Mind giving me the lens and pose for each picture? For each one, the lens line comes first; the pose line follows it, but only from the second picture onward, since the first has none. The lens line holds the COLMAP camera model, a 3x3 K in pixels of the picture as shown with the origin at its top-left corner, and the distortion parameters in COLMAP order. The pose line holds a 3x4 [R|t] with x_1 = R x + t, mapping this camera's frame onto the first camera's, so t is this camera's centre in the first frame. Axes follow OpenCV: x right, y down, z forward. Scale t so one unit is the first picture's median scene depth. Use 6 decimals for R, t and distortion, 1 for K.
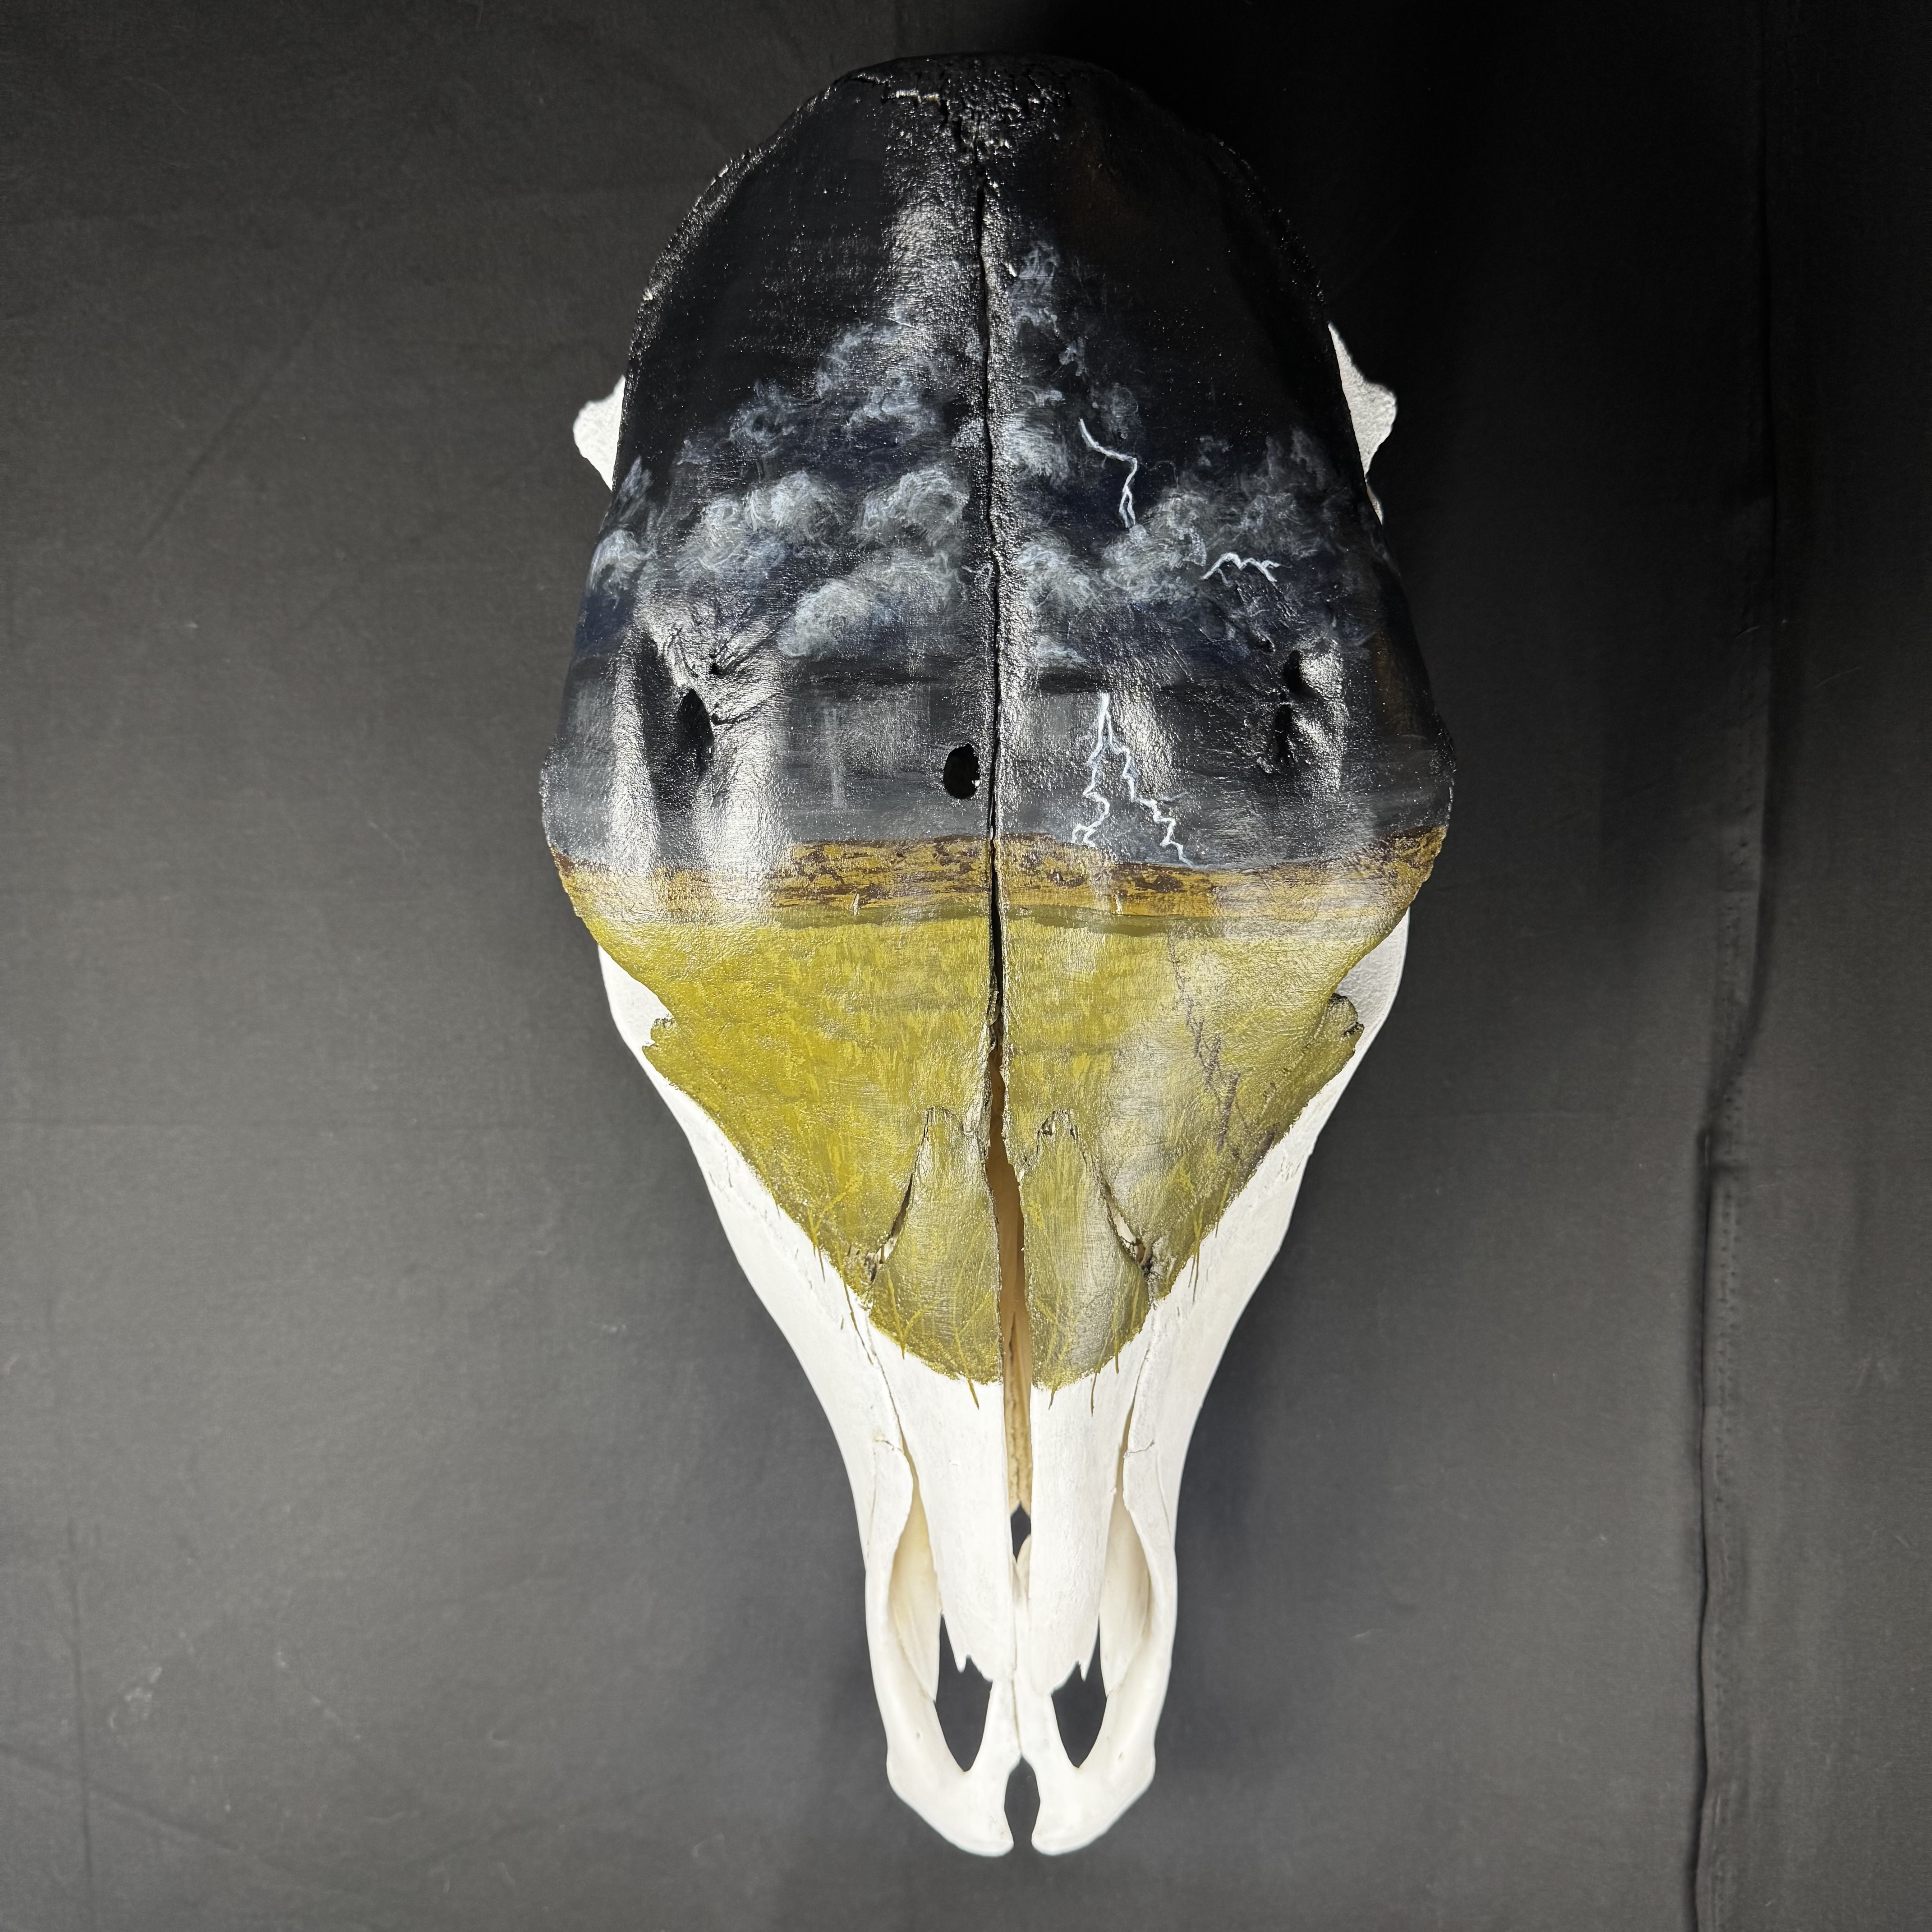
lens RADIAL K [[1805.3, 0, 972.2], [0, 1805.3, 974.0], [0, 0, 1]] dist [0.007929, 0.000000]
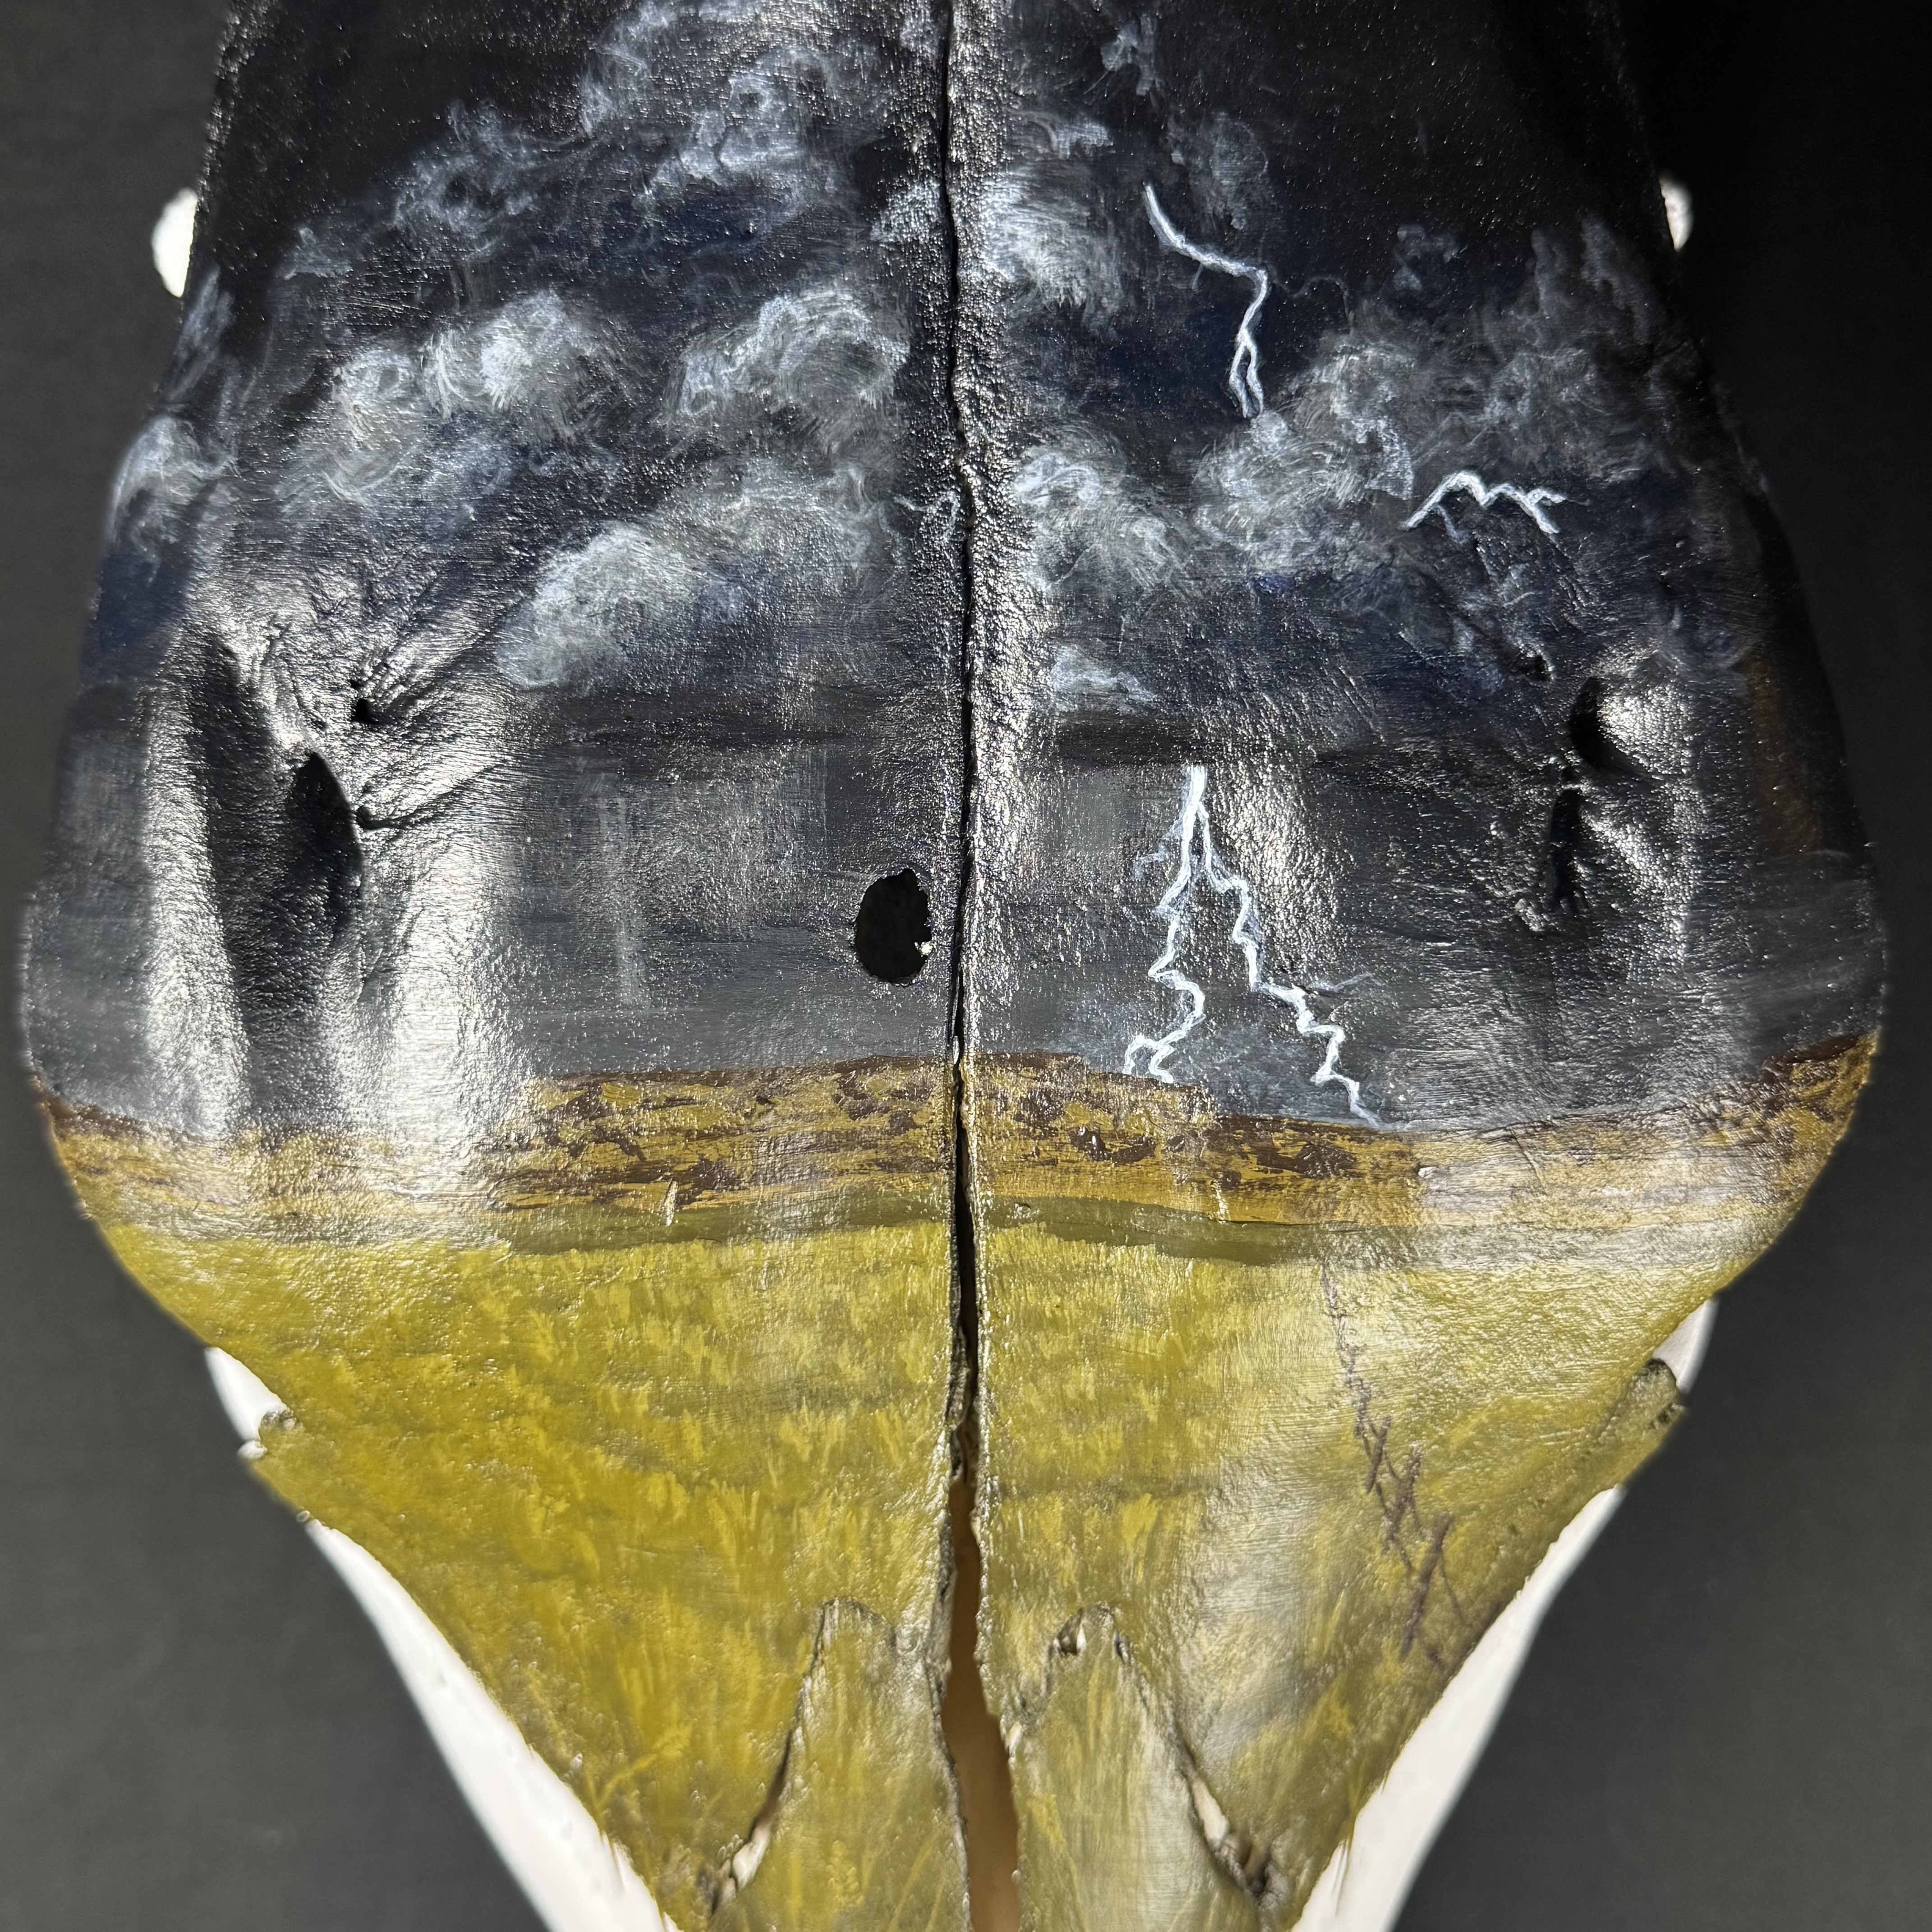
lens RADIAL K [[2062.7, 0, 990.1], [0, 2062.7, 894.5], [0, 0, 1]] dist [0.045233, 0.000000]
pose [[0.998865, -0.001681, 0.047608, -0.006332], [0.004498, 0.998241, -0.059117, -0.090318], [-0.047425, 0.059264, 0.997115, 0.466140]]
